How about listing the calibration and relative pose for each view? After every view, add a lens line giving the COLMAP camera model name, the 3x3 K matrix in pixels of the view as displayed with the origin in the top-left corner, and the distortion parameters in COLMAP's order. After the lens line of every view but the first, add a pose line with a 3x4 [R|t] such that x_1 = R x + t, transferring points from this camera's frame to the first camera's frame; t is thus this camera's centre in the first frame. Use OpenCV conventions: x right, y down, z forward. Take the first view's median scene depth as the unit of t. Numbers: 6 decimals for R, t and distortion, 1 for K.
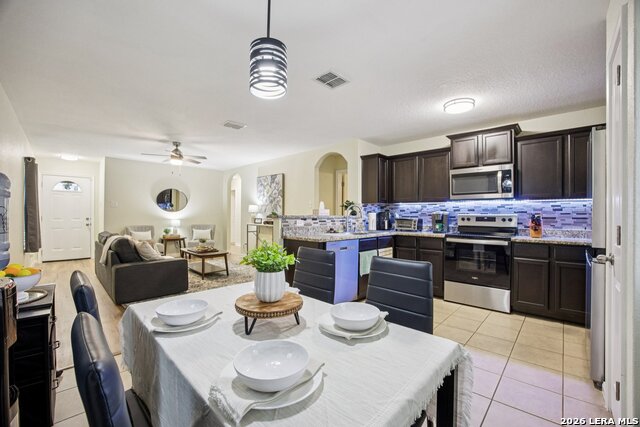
lens RADIAL K [[261.5, 0, 314.5], [0, 261.5, 216.5], [0, 0, 1]] dist [-0.055291, 0.007329]
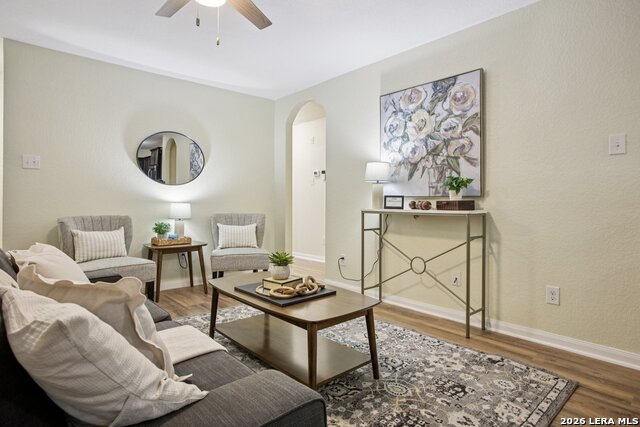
lens RADIAL K [[349.1, 0, 314.5], [0, 349.1, 203.2], [0, 0, 1]] dist [-0.011694, 0.006369]
pose [[0.997660, -0.008114, -0.067881, -0.422656], [0.007513, 0.999930, -0.009111, 0.031841], [0.067950, 0.008579, 0.997652, 0.661200]]
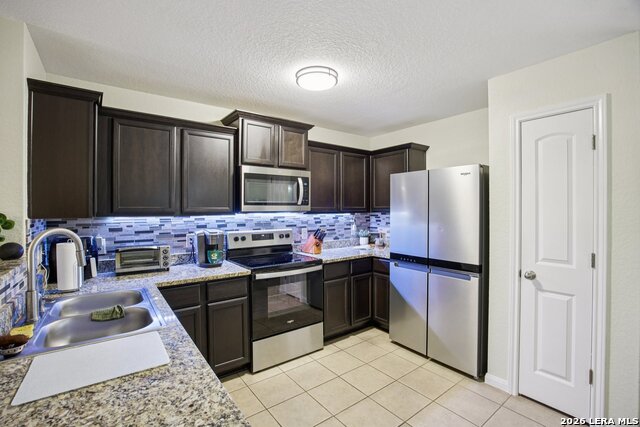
lens RADIAL K [[291.7, 0, 319.1], [0, 291.7, 208.9], [0, 0, 1]] dist [-0.039087, 0.001119]
pose [[0.139074, -0.005553, 0.990266, -0.129852], [0.016030, 0.999866, 0.003356, -0.059462], [-0.990152, 0.015407, 0.139144, 0.588262]]
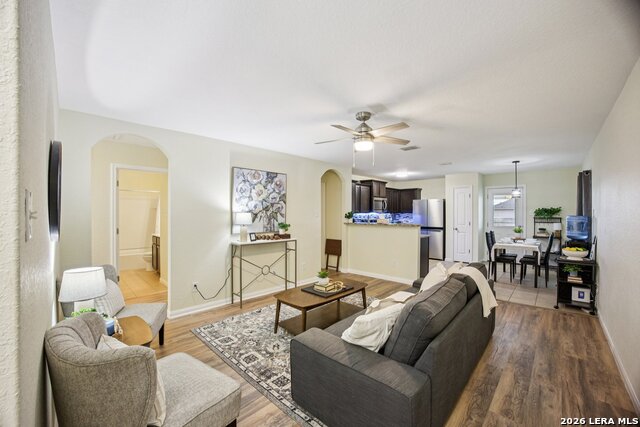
lens RADIAL K [[261.5, 0, 318.9], [0, 261.5, 213.0], [0, 0, 1]] dist [-0.055291, 0.007329]
pose [[-0.009003, -0.005292, 0.999945, -1.226280], [0.013292, 0.999897, 0.005412, -0.062502], [-0.999871, 0.013340, -0.008932, 1.187639]]
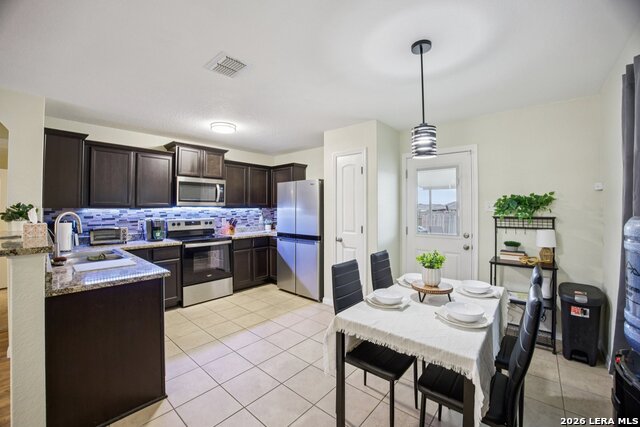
lens RADIAL K [[261.5, 0, 314.9], [0, 261.5, 203.8], [0, 0, 1]] dist [-0.055291, 0.007329]
pose [[-0.059833, 0.012827, 0.998126, -0.412998], [0.015231, 0.999813, -0.011936, -0.044139], [-0.998092, 0.014489, -0.060017, 0.435263]]
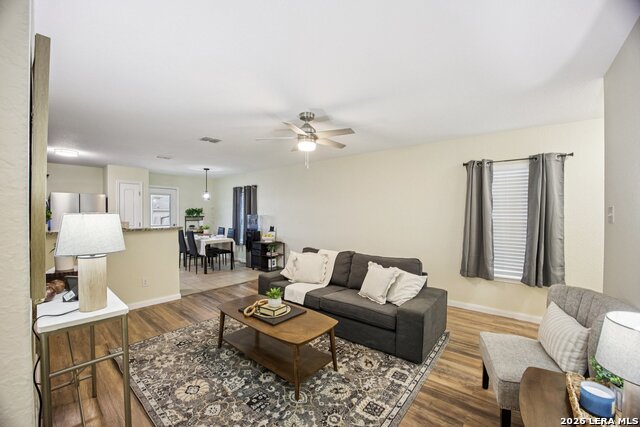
lens RADIAL K [[261.5, 0, 322.5], [0, 261.5, 212.4], [0, 0, 1]] dist [-0.055291, 0.007329]
pose [[-0.995420, -0.004799, -0.095477, -0.555170], [-0.006323, 0.999857, 0.015673, -0.071352], [0.095389, 0.016205, -0.995308, 1.726575]]
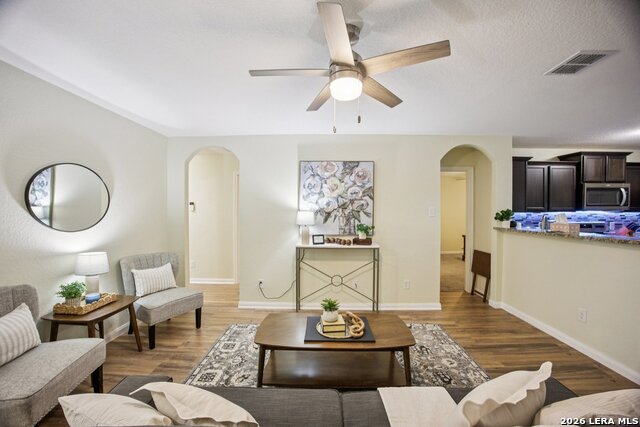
lens RADIAL K [[261.5, 0, 316.1], [0, 261.5, 212.0], [0, 0, 1]] dist [-0.055291, 0.007329]
pose [[0.729329, -0.012812, 0.684043, -0.853482], [0.012551, 0.999907, 0.005345, -0.063975], [-0.684048, 0.004687, 0.729422, 0.837591]]
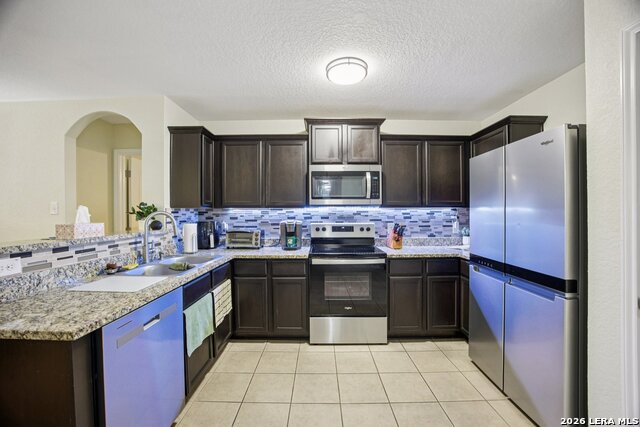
lens RADIAL K [[261.5, 0, 317.8], [0, 261.5, 213.7], [0, 0, 1]] dist [-0.055291, 0.007329]
pose [[0.710769, -0.009479, 0.703362, 0.011254], [0.014238, 0.999898, -0.000912, -0.032593], [-0.703281, 0.010662, 0.710832, 0.371829]]
